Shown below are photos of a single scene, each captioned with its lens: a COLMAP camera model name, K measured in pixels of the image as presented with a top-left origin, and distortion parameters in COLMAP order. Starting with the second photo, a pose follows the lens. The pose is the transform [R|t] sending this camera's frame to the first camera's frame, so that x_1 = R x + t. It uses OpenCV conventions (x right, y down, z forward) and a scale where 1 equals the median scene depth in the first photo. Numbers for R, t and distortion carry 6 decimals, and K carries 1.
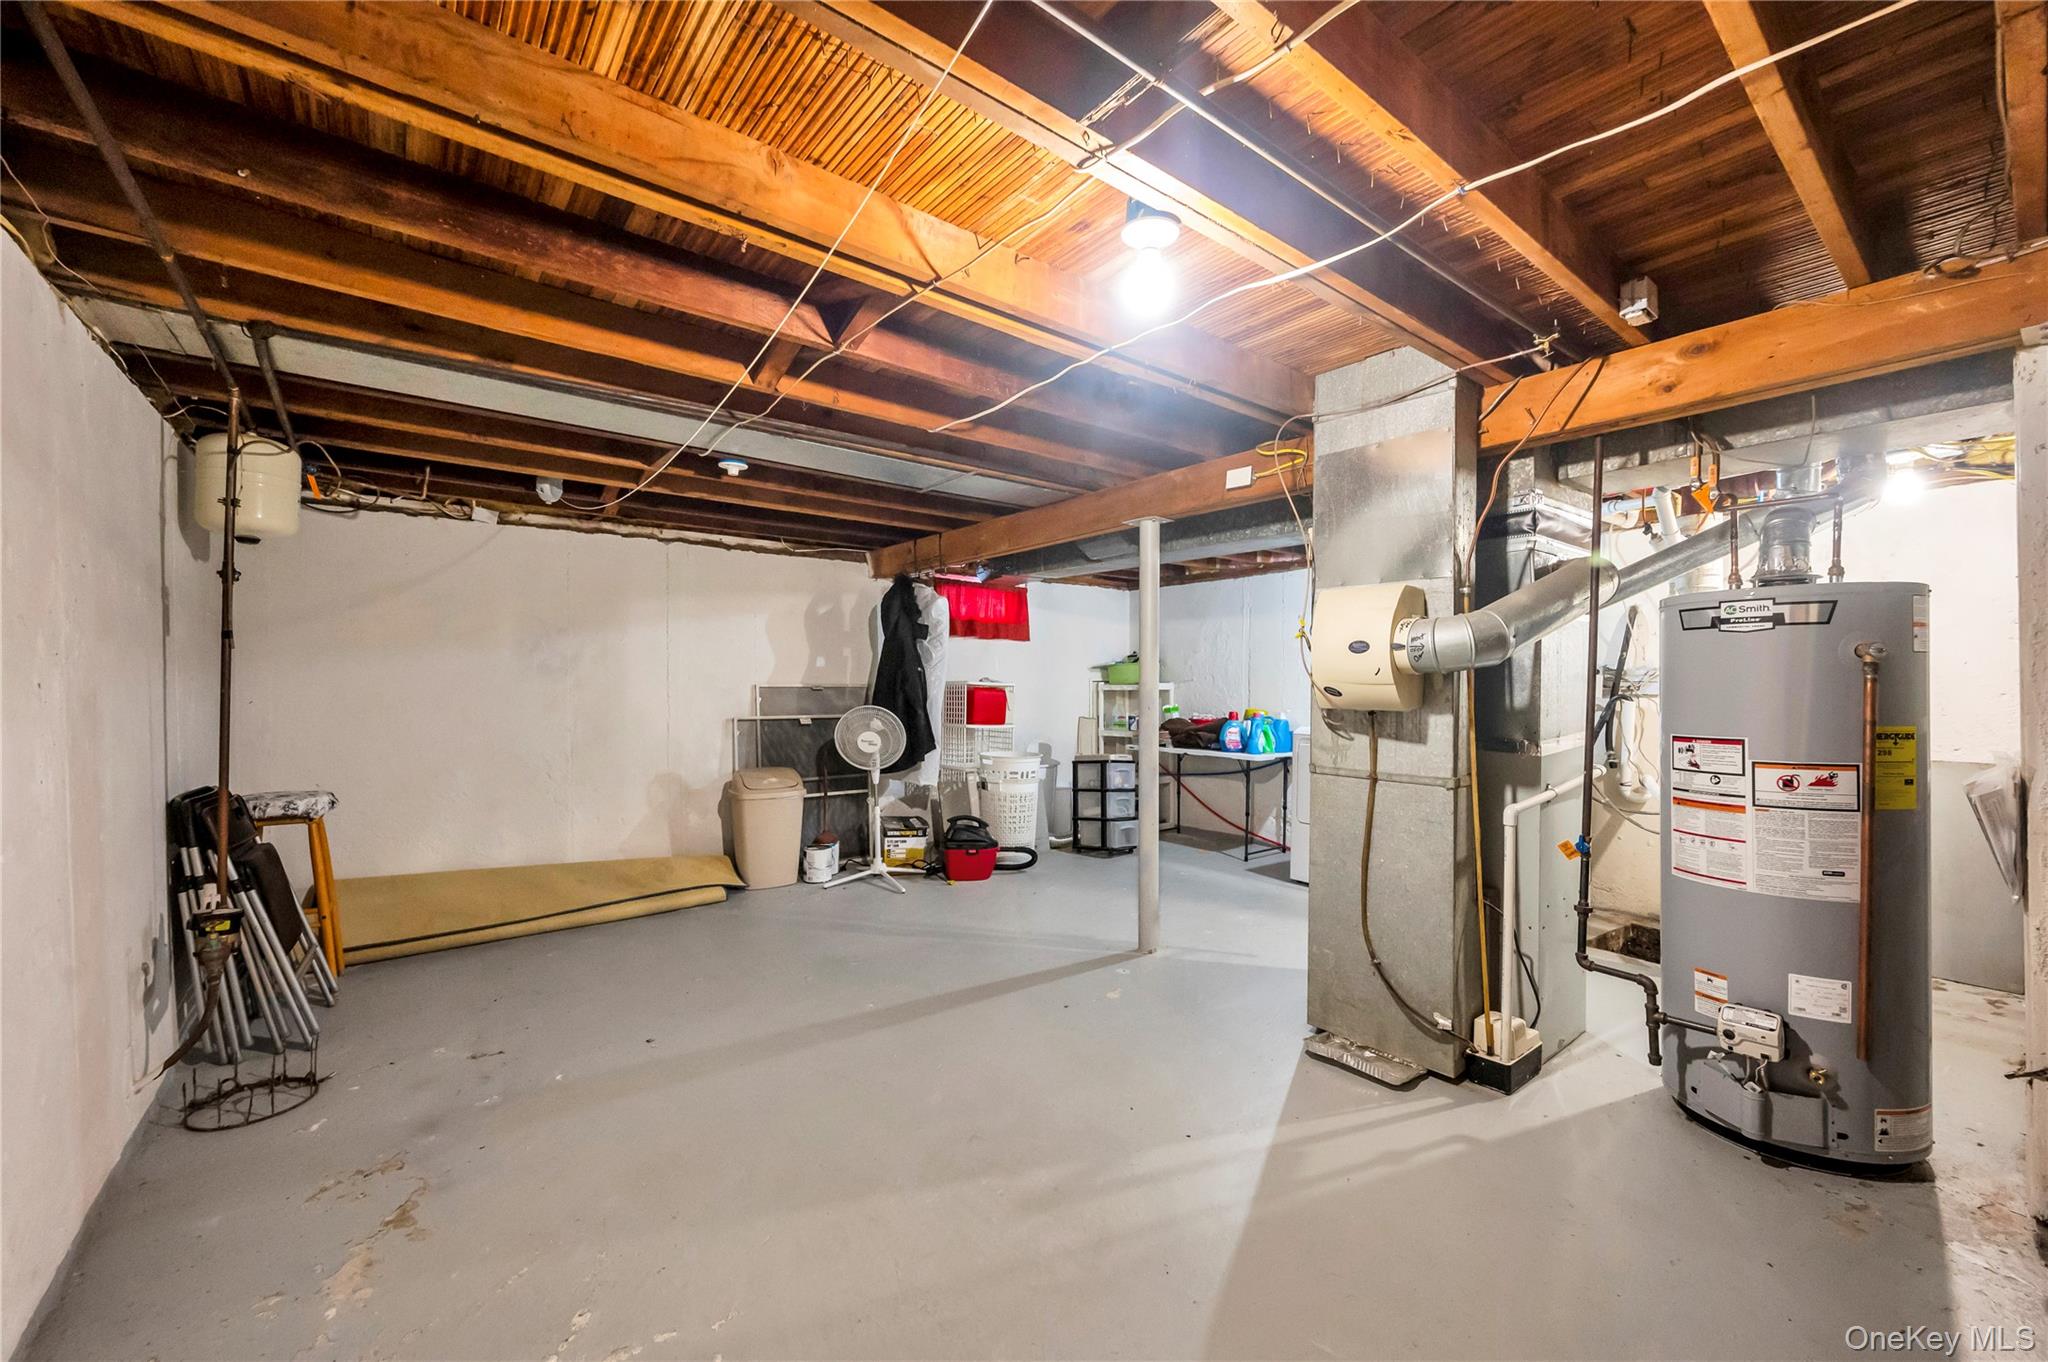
lens RADIAL K [[815.3, 0, 1023.9], [0, 815.3, 684.9], [0, 0, 1]] dist [-0.001615, -0.000144]
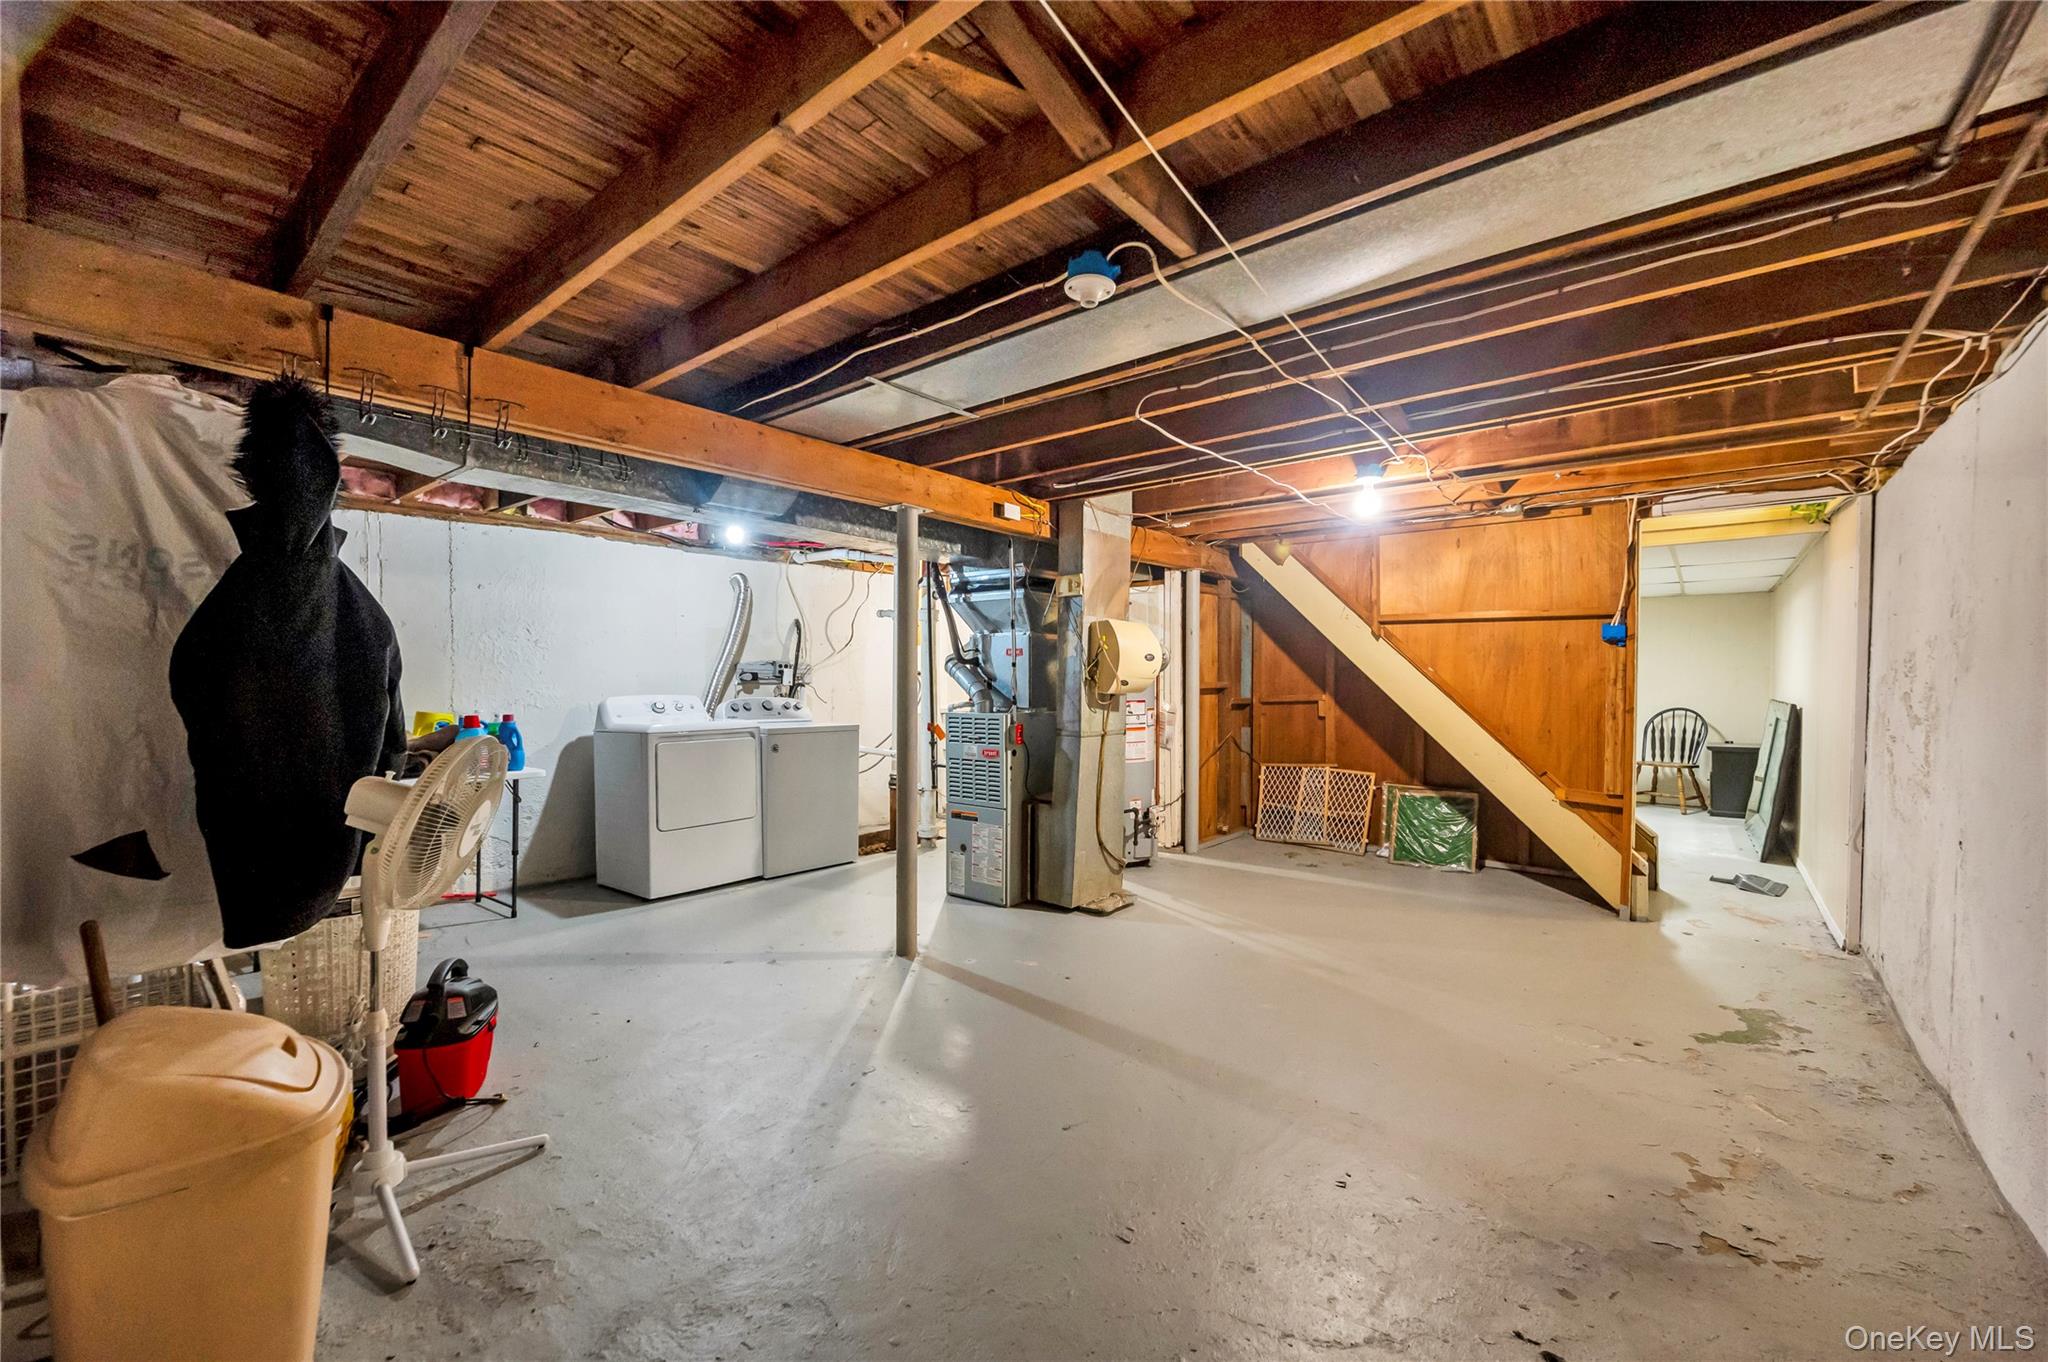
lens RADIAL K [[815.3, 0, 1022.5], [0, 815.3, 681.7], [0, 0, 1]] dist [-0.001615, -0.000144]
pose [[-0.200414, -0.009993, 0.979660, -1.329232], [-0.001025, 0.999950, 0.009990, -0.011605], [-0.979711, 0.000998, -0.200414, 1.708219]]
